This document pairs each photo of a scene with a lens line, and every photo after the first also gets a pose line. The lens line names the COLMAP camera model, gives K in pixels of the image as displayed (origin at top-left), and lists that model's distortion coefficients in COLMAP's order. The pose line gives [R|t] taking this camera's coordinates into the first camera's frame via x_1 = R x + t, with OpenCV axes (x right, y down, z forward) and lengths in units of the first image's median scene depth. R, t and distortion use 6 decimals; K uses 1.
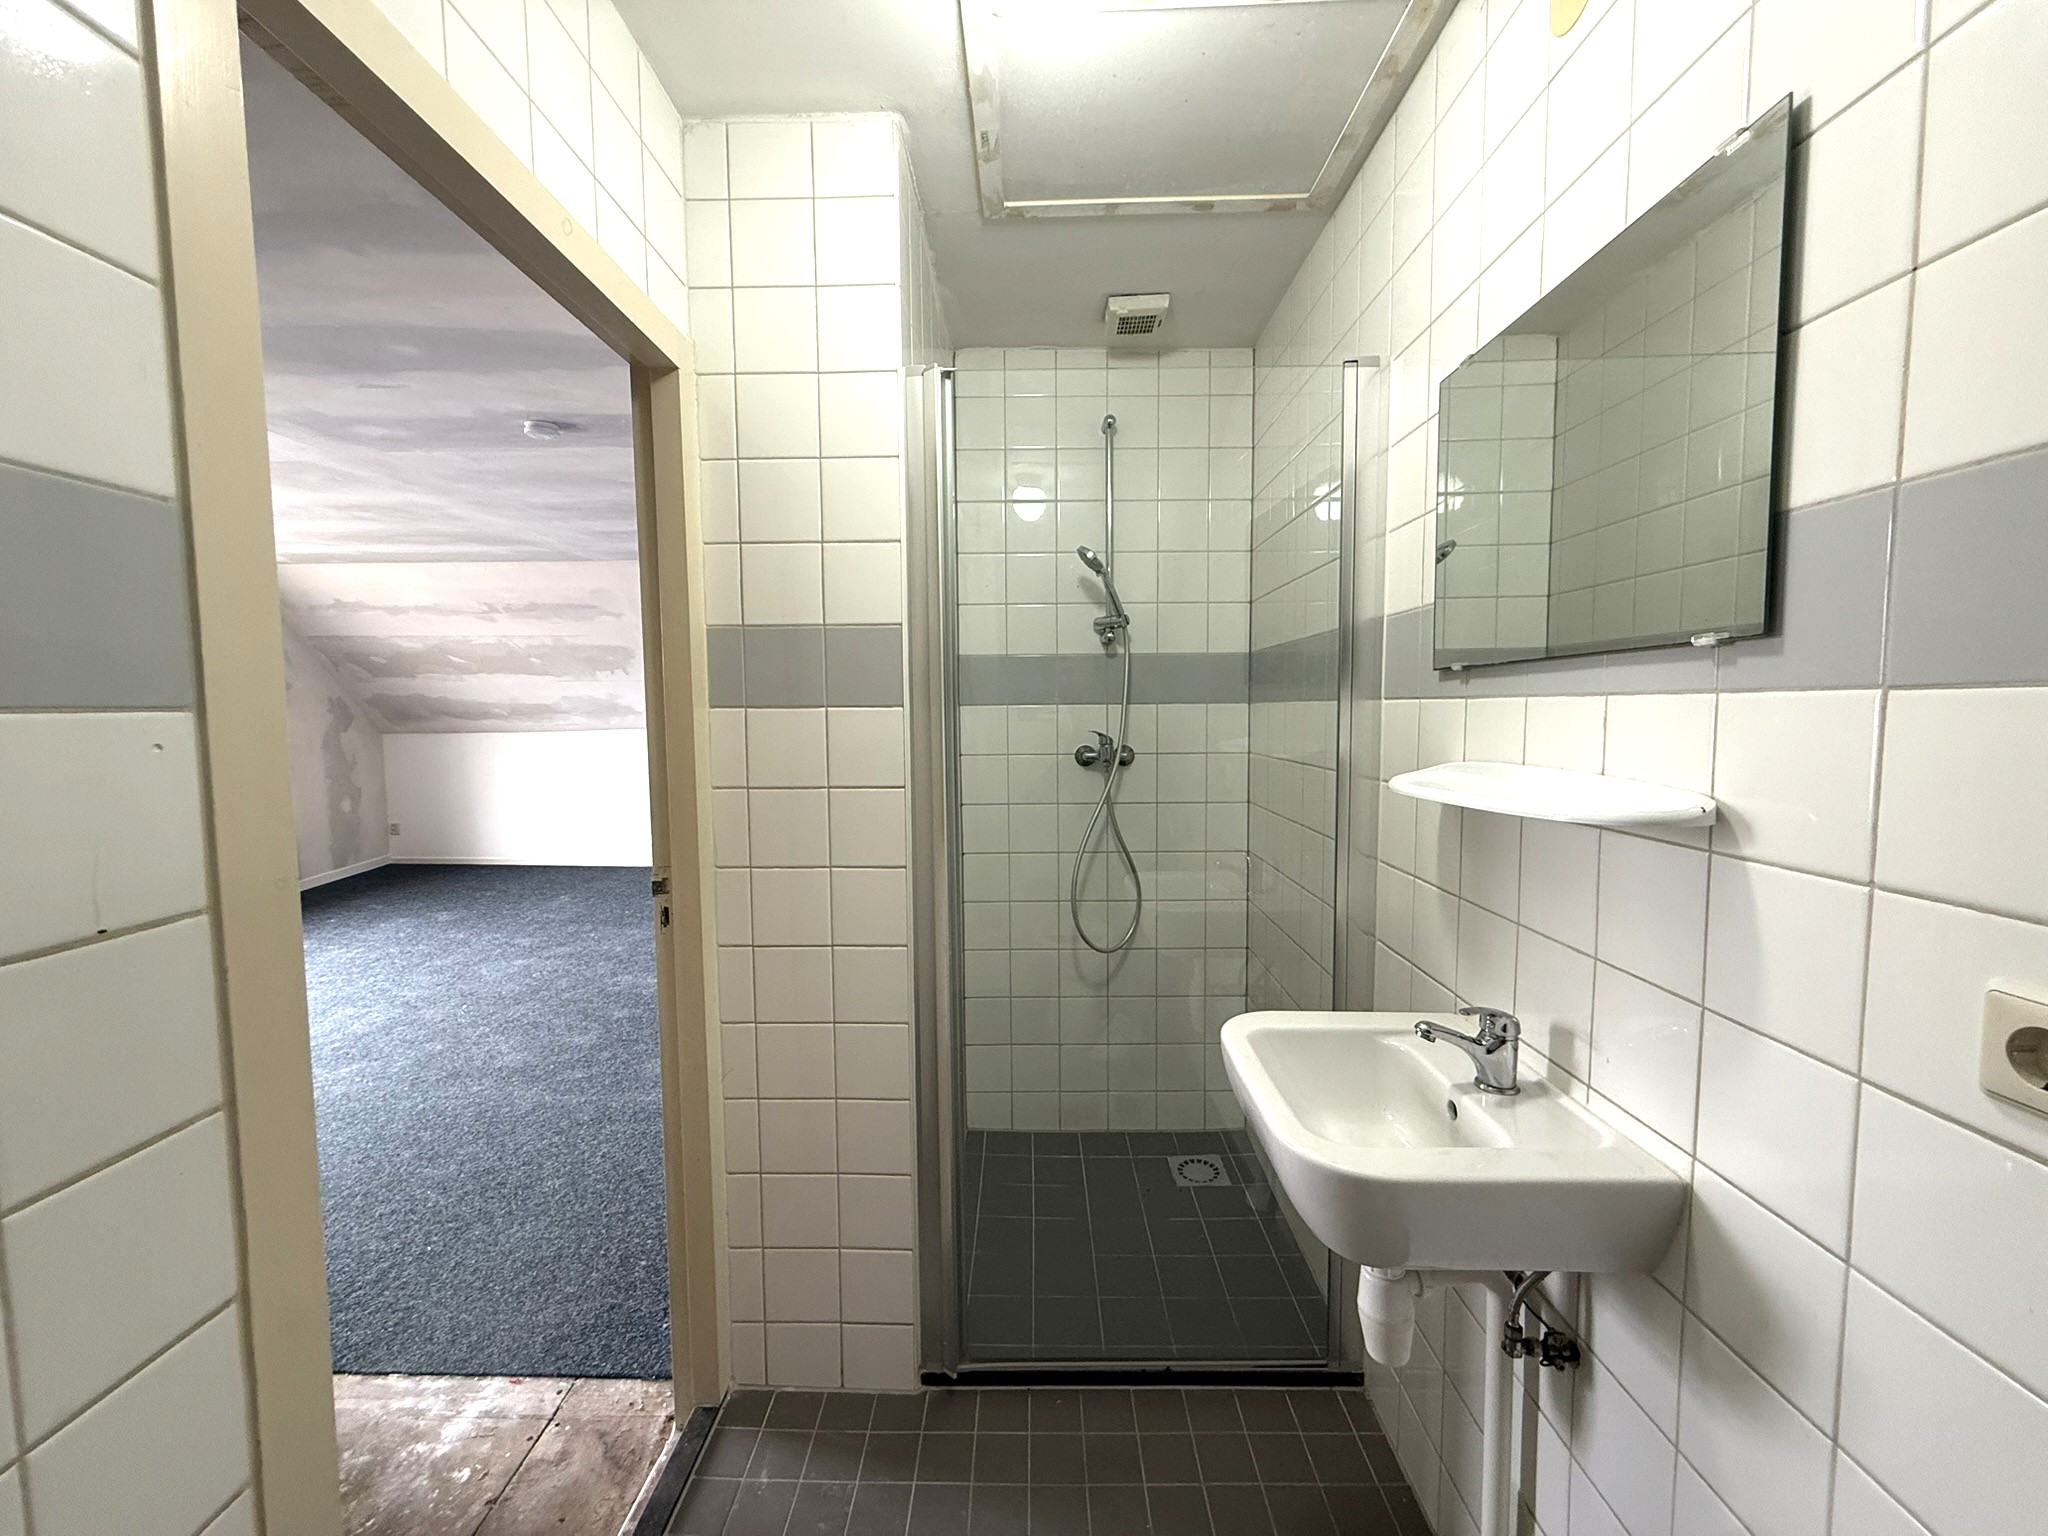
lens RADIAL K [[816.1, 0, 1016.9], [0, 816.1, 767.0], [0, 0, 1]] dist [0.000437, -0.000047]
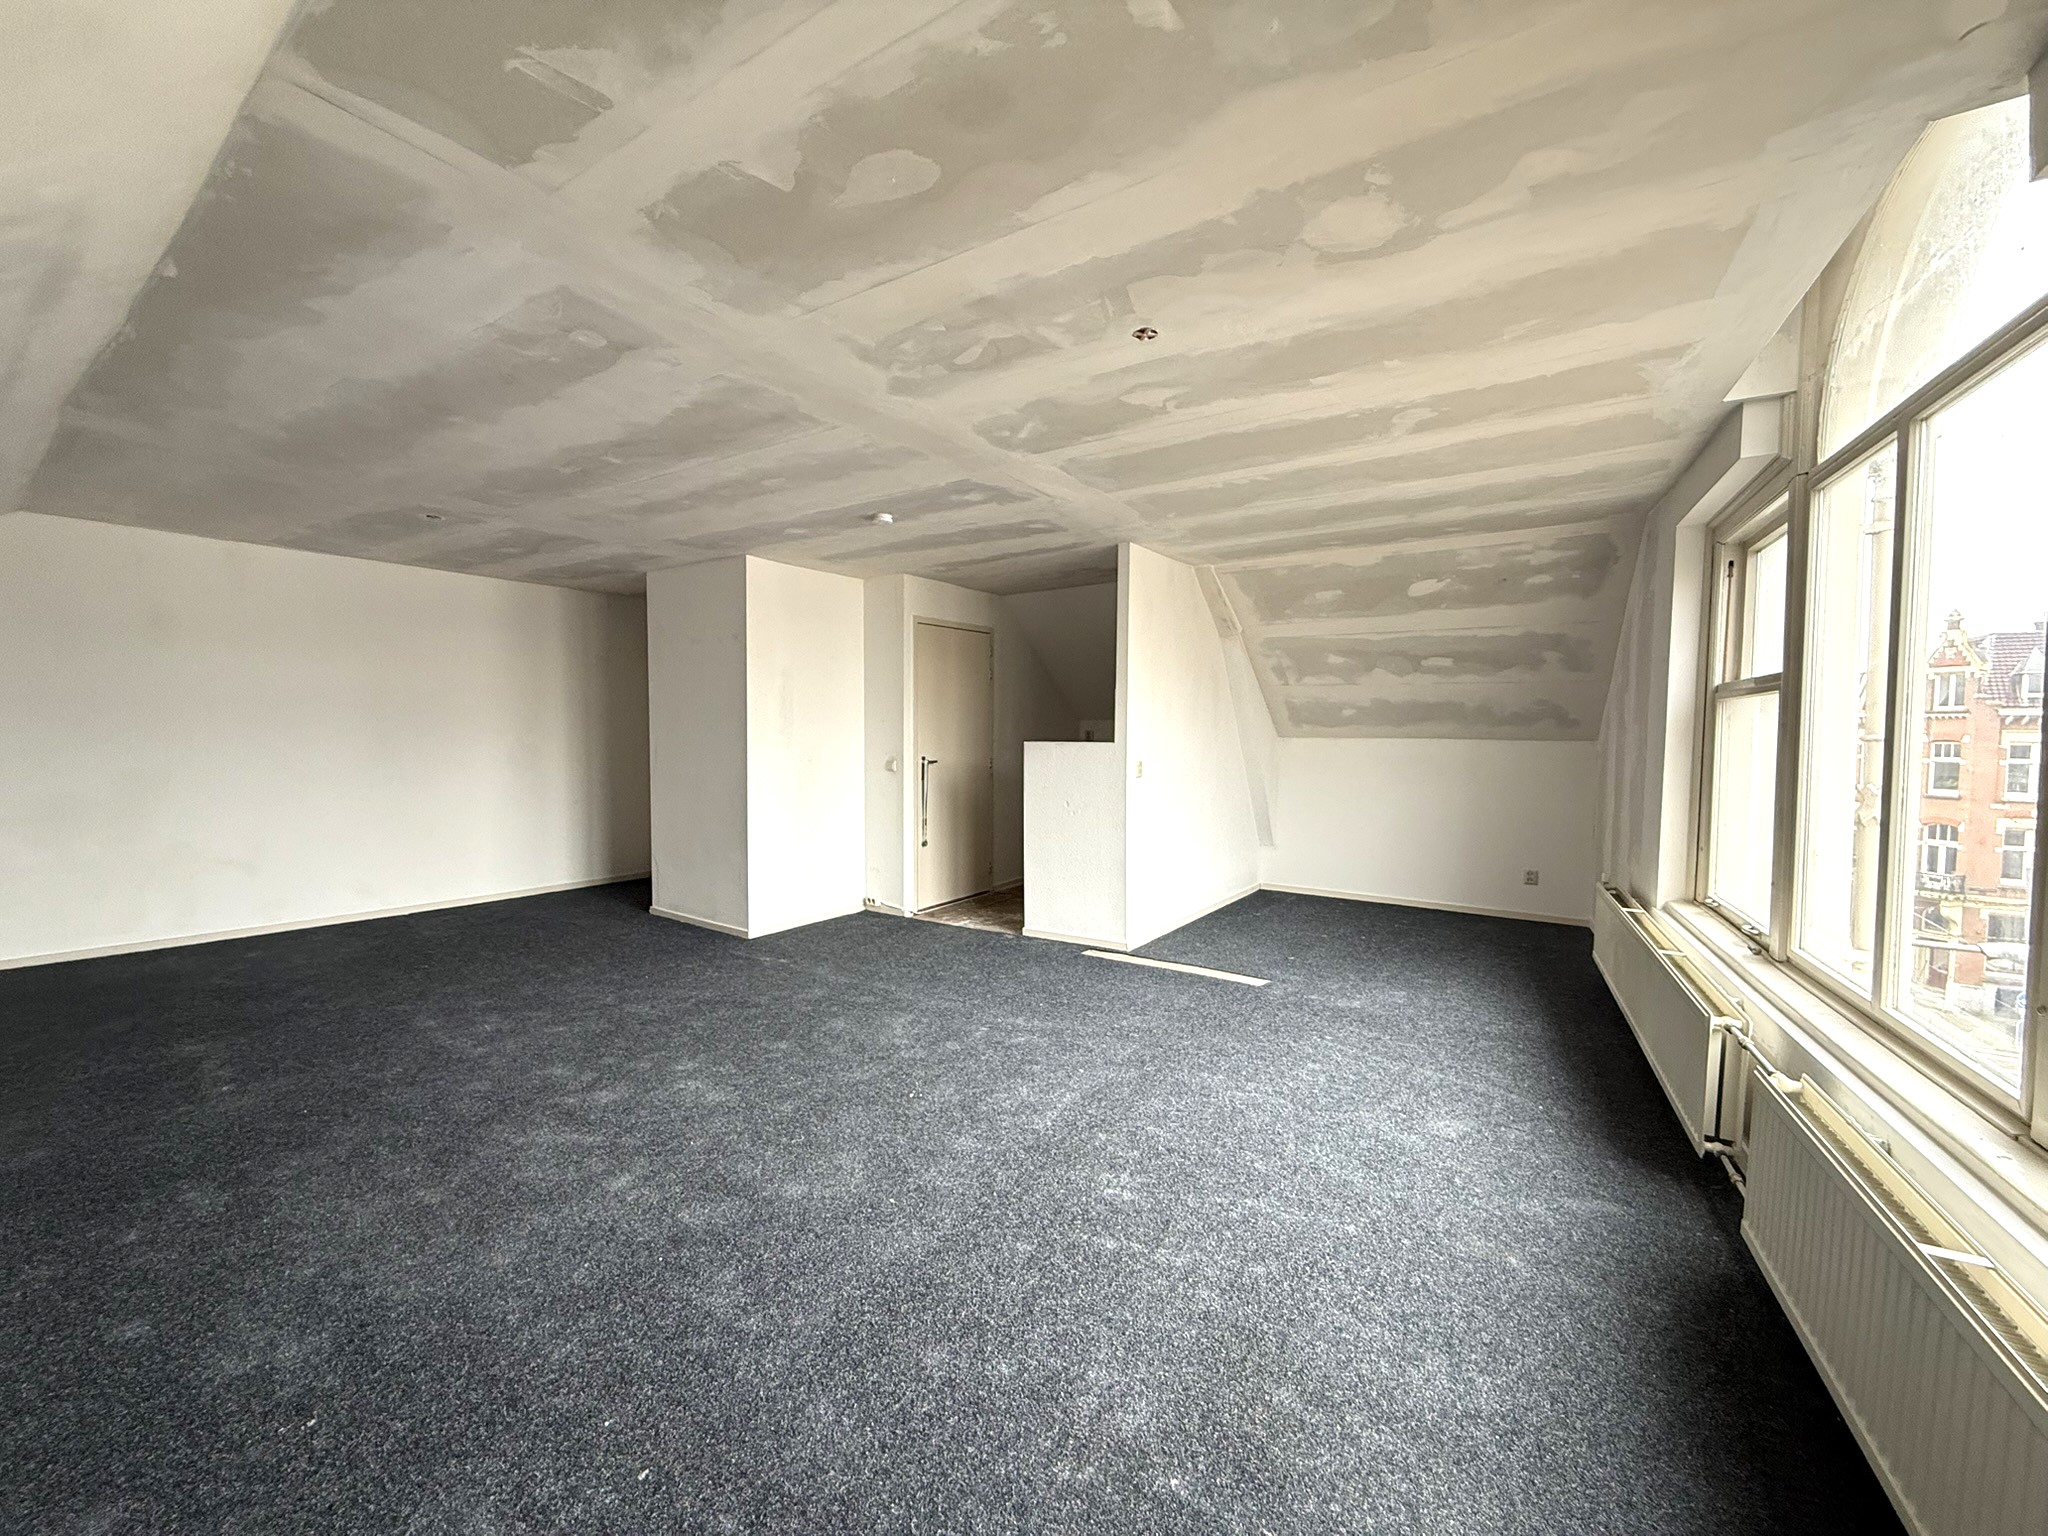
lens RADIAL K [[816.1, 0, 1018.9], [0, 816.1, 764.8], [0, 0, 1]] dist [0.000437, -0.000047]
pose [[-0.828864, -0.027553, 0.558771, -0.732211], [0.041327, 0.993042, 0.110269, -0.053715], [-0.557922, 0.114490, -0.821958, 0.956644]]
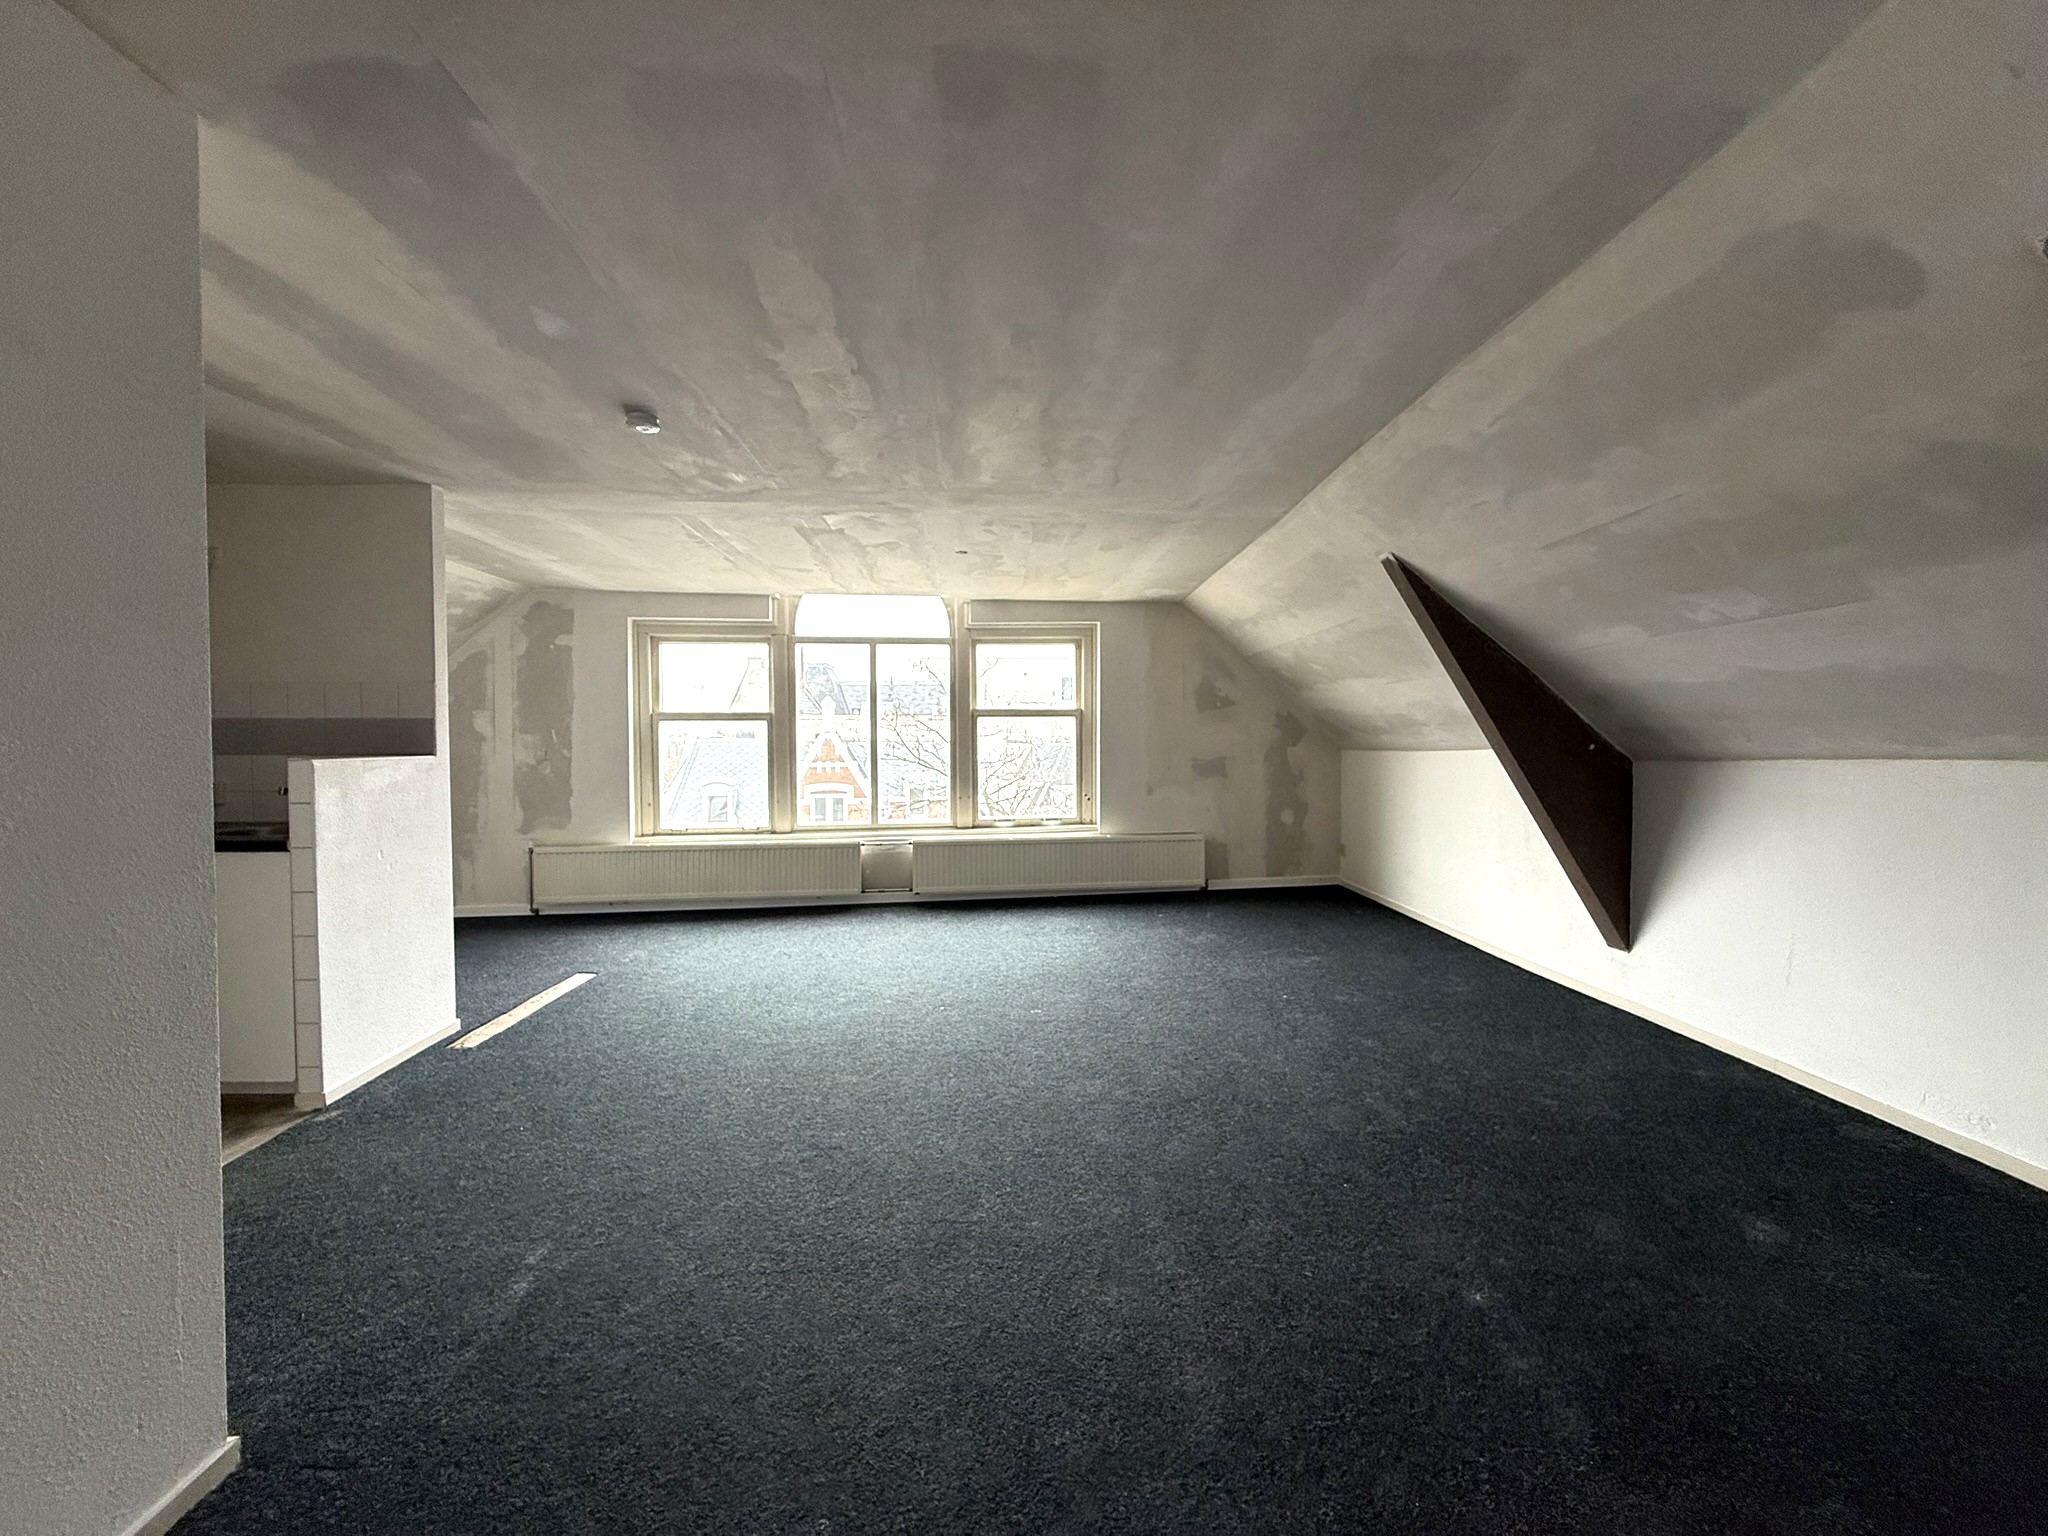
lens RADIAL K [[816.1, 0, 1018.8], [0, 816.1, 763.7], [0, 0, 1]] dist [0.000437, -0.000047]
pose [[0.042786, 0.031614, -0.998584, 0.202871], [-0.073775, 0.996871, 0.028399, -0.025995], [0.996357, 0.072455, 0.044985, 0.646855]]
